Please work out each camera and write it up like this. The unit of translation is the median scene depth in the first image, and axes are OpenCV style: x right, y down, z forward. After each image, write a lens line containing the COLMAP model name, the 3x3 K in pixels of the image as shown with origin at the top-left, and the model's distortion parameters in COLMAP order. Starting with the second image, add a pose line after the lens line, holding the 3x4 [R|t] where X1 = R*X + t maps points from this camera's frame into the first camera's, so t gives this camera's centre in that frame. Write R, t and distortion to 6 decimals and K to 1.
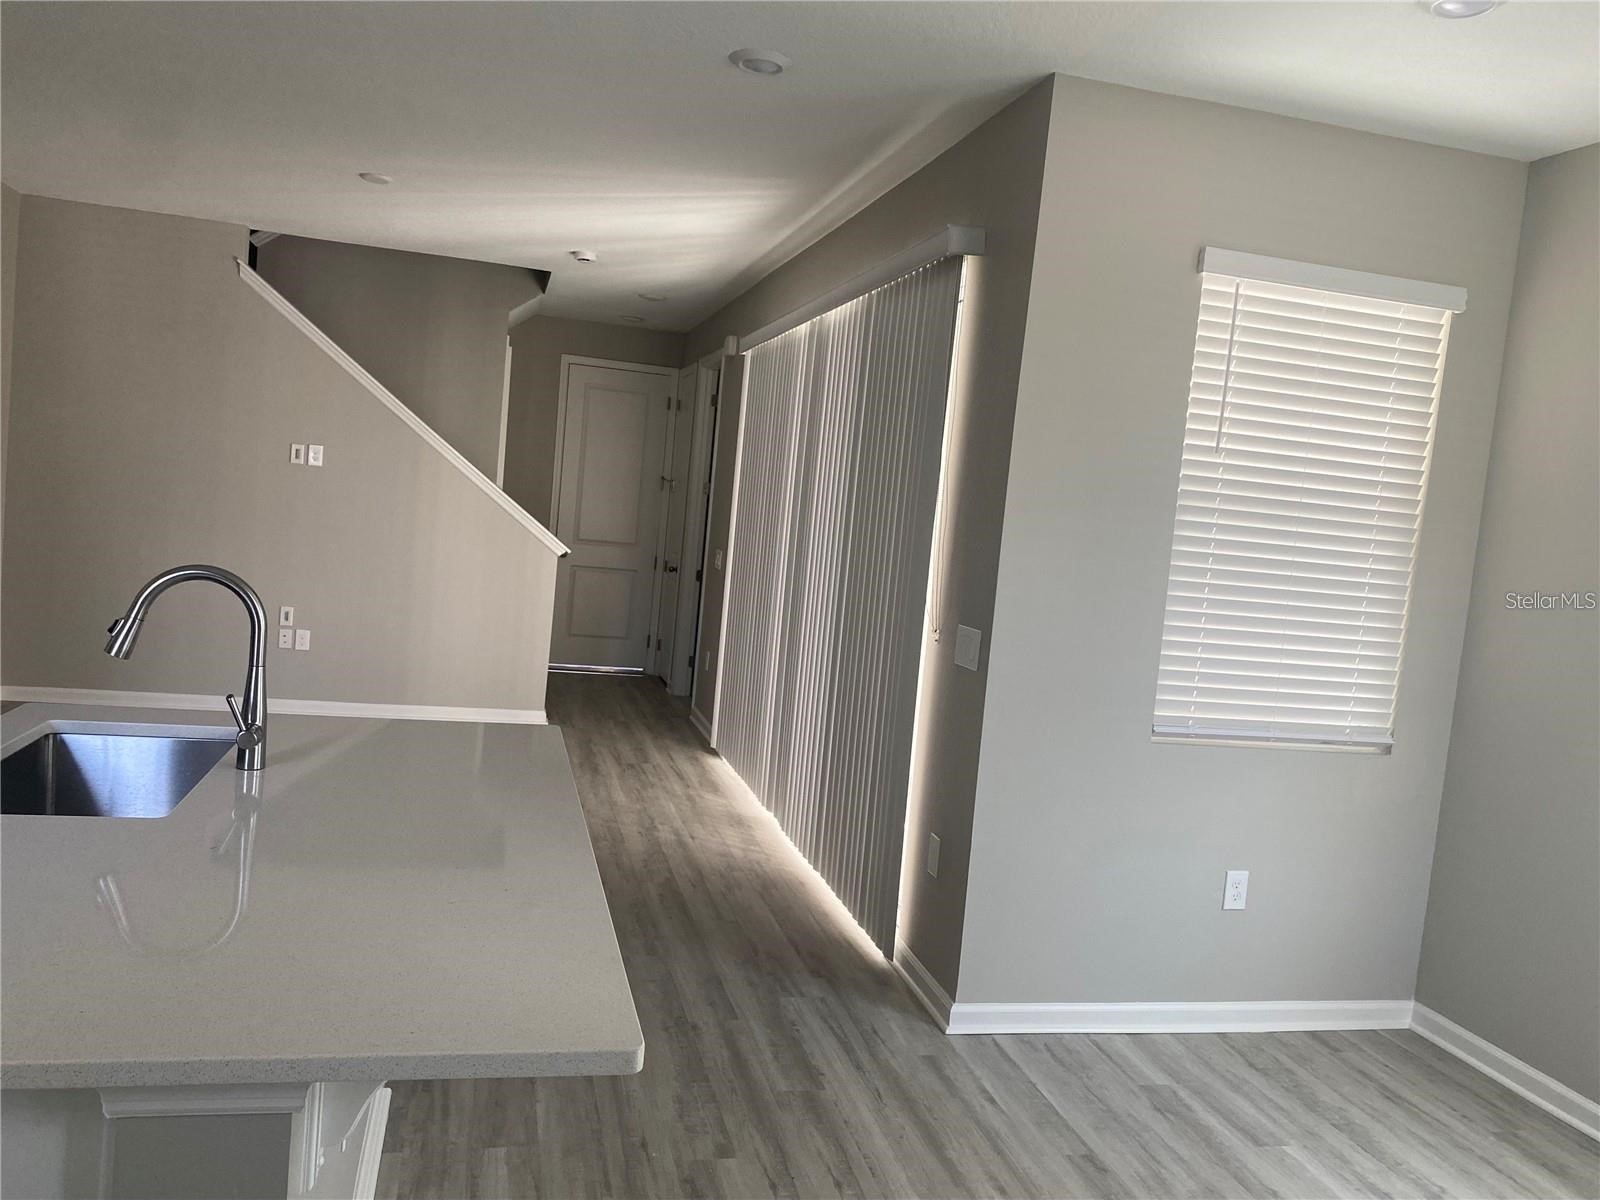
lens RADIAL K [[1219.4, 0, 794.0], [0, 1219.4, 592.8], [0, 0, 1]] dist [0.039337, -0.043139]
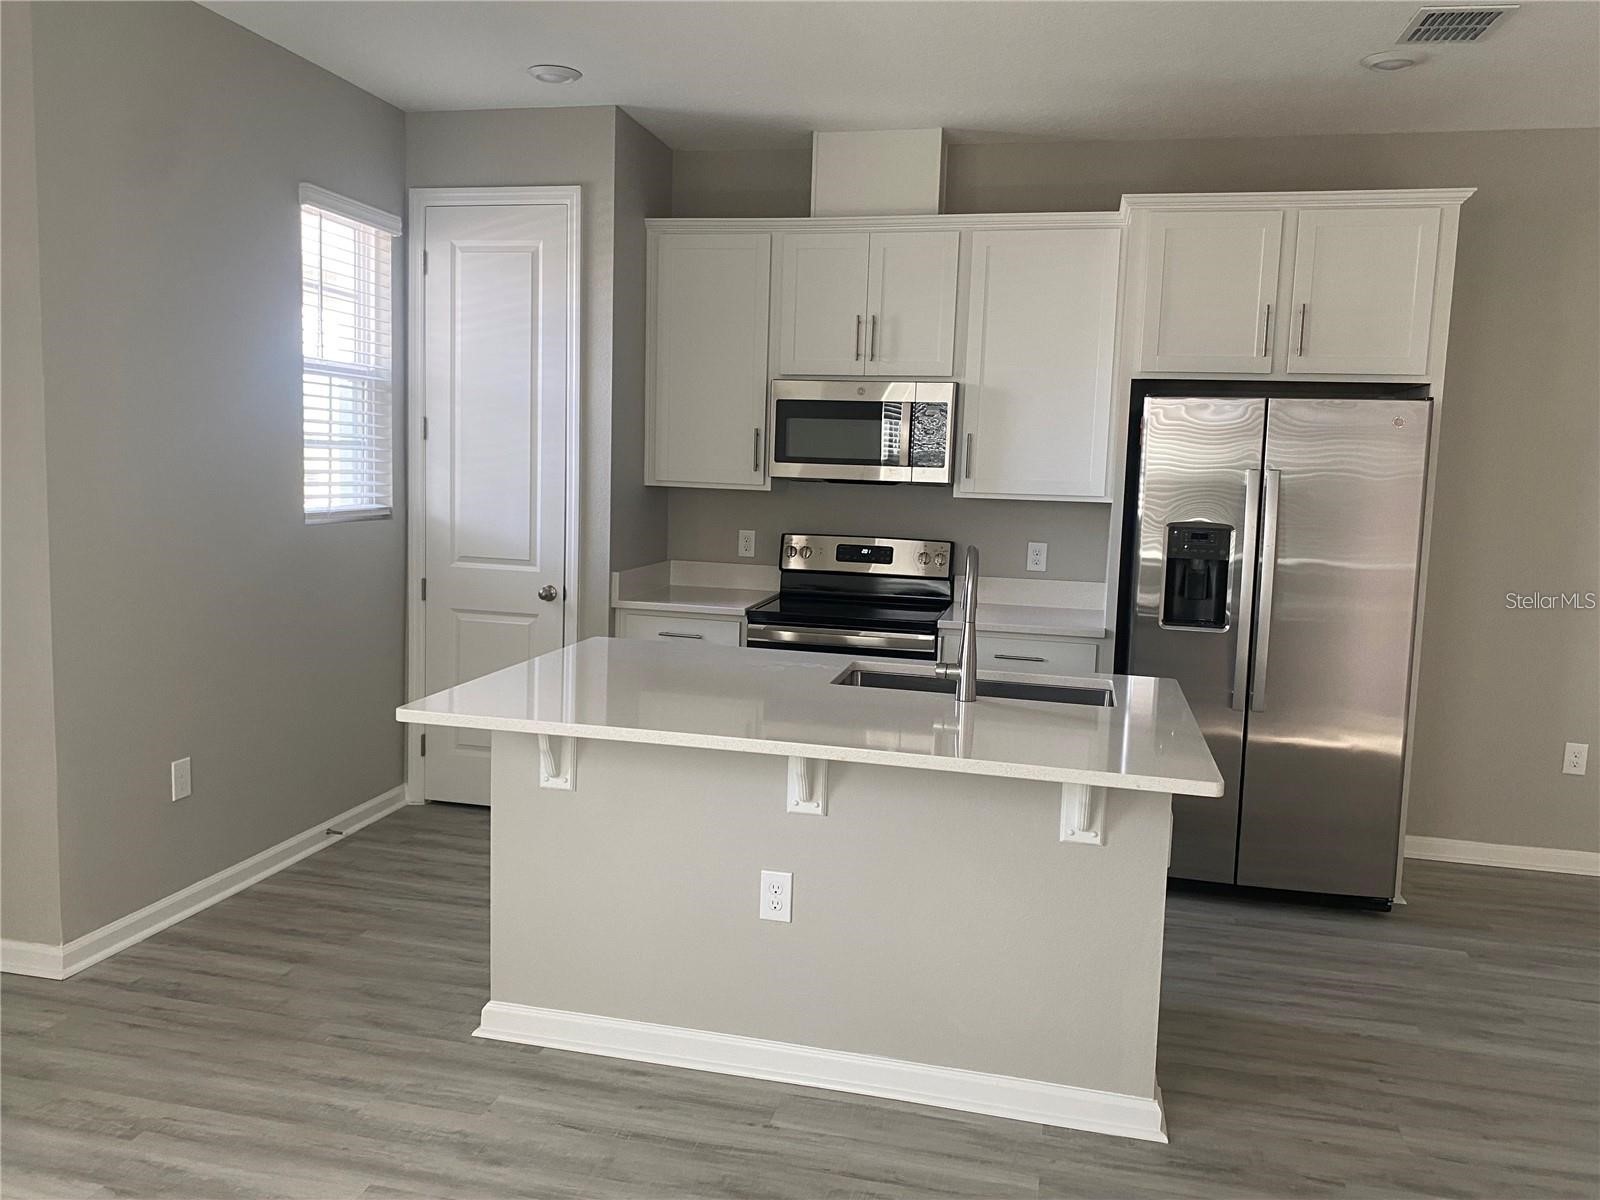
lens RADIAL K [[1219.4, 0, 798.2], [0, 1219.4, 598.7], [0, 0, 1]] dist [0.039337, -0.043139]
pose [[-0.444681, -0.005672, -0.895671, 0.464622], [-0.142091, 0.987764, 0.064290, -0.011460], [0.884347, 0.155855, -0.440045, 0.819009]]
